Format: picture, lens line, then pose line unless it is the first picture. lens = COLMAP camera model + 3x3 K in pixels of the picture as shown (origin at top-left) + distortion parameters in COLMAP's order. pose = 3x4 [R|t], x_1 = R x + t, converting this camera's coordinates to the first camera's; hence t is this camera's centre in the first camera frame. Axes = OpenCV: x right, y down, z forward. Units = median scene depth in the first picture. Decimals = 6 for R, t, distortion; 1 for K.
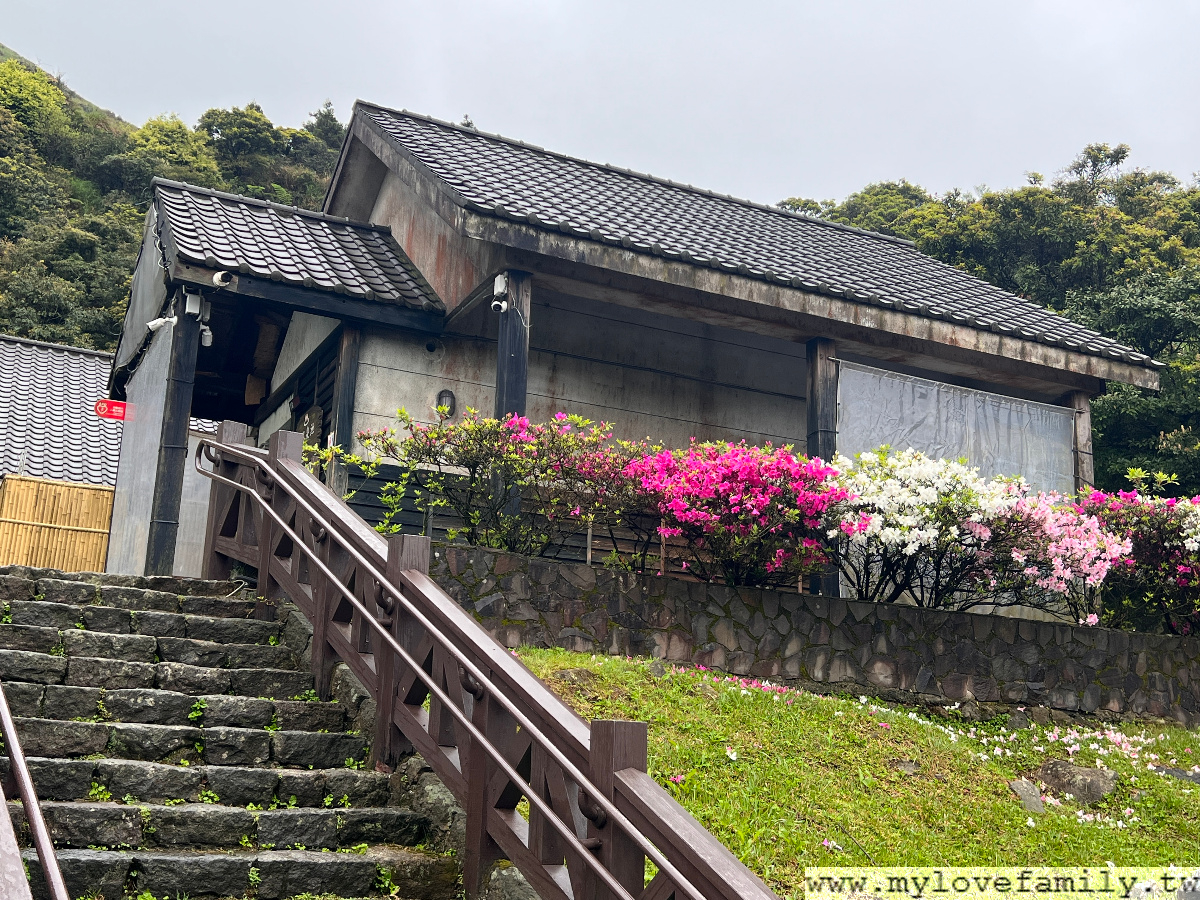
lens RADIAL K [[1403.6, 0, 600.0], [0, 1403.6, 450.0], [0, 0, 1]] dist [0.126934, -0.042691]
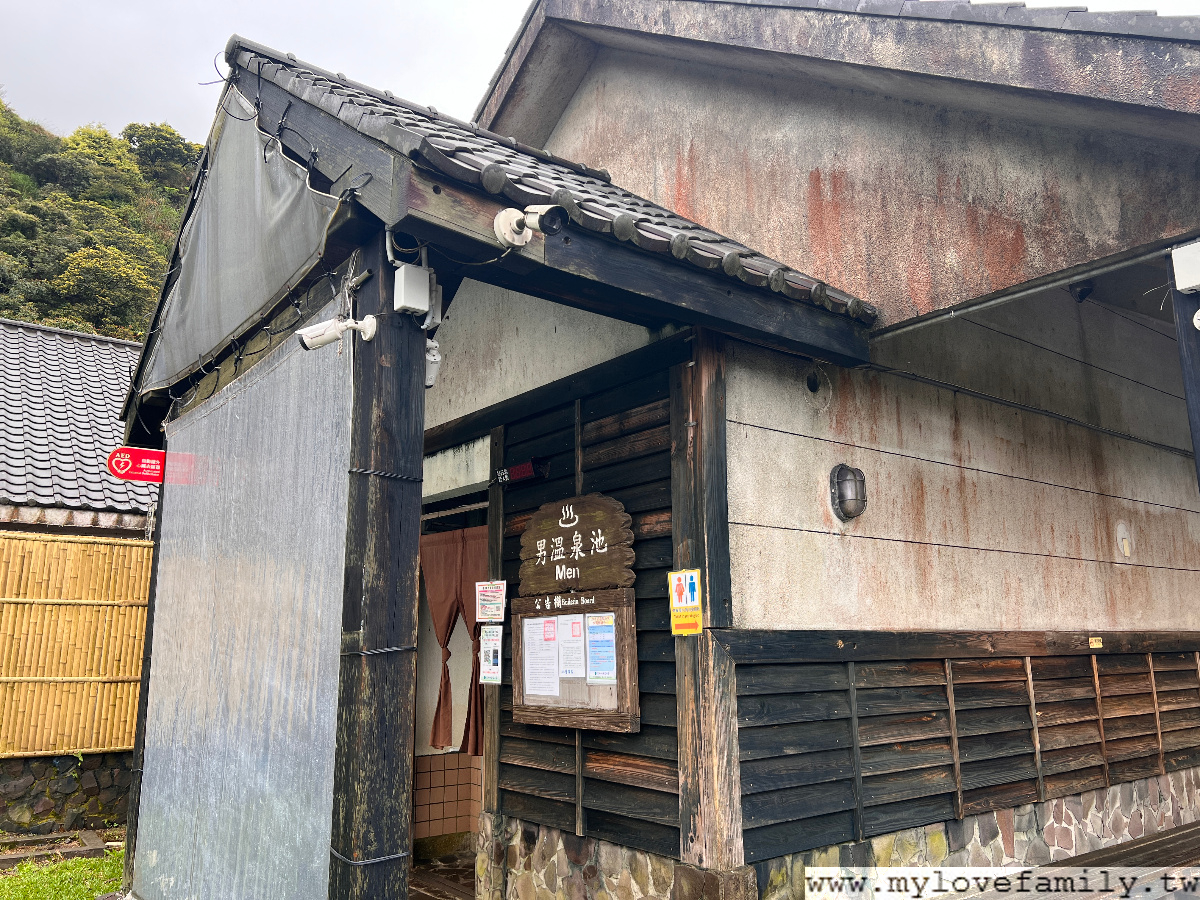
lens RADIAL K [[905.3, 0, 600.0], [0, 905.3, 450.0], [0, 0, 1]] dist [0.061881, -0.048071]
pose [[0.977263, 0.001458, 0.212027, -0.193374], [-0.015392, 0.997826, 0.064083, -0.048994], [-0.211473, -0.065890, 0.975160, 0.484635]]
